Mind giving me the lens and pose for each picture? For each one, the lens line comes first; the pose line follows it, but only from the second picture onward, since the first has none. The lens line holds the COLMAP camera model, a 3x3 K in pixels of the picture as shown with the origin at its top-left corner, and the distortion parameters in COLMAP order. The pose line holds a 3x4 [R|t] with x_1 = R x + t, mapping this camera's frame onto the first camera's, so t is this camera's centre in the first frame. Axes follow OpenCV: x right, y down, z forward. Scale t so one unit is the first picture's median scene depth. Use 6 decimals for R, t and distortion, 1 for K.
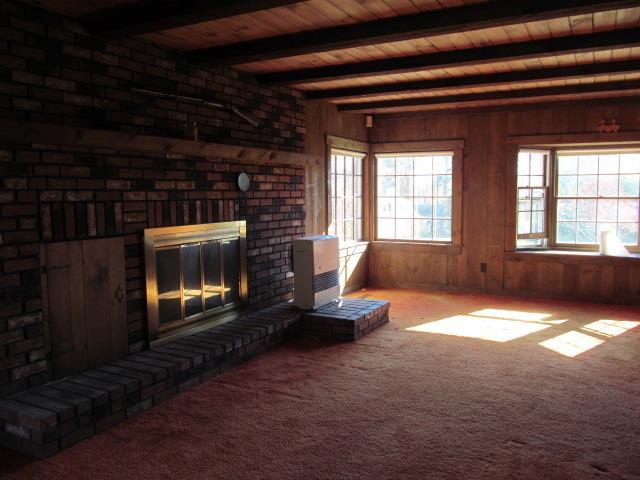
lens RADIAL K [[527.7, 0, 319.1], [0, 527.7, 242.5], [0, 0, 1]] dist [-0.056499, 0.015364]
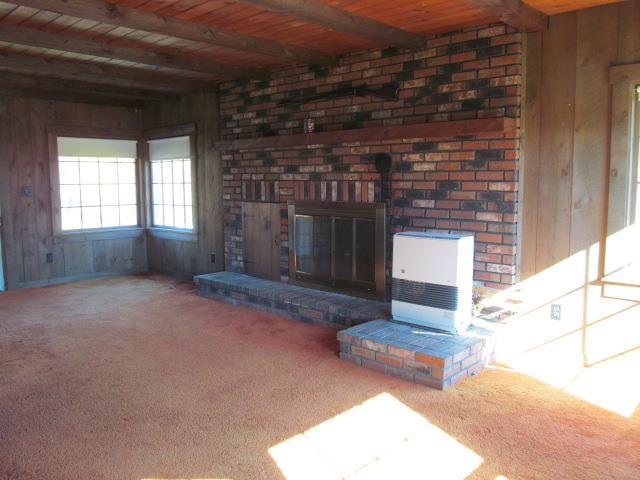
lens RADIAL K [[527.7, 0, 318.8], [0, 527.7, 237.1], [0, 0, 1]] dist [-0.056499, 0.015364]
pose [[-0.257953, 0.124423, -0.958112, 1.026661], [-0.076685, 0.985908, 0.148679, -0.144330], [0.963109, 0.111825, -0.244777, 1.416025]]
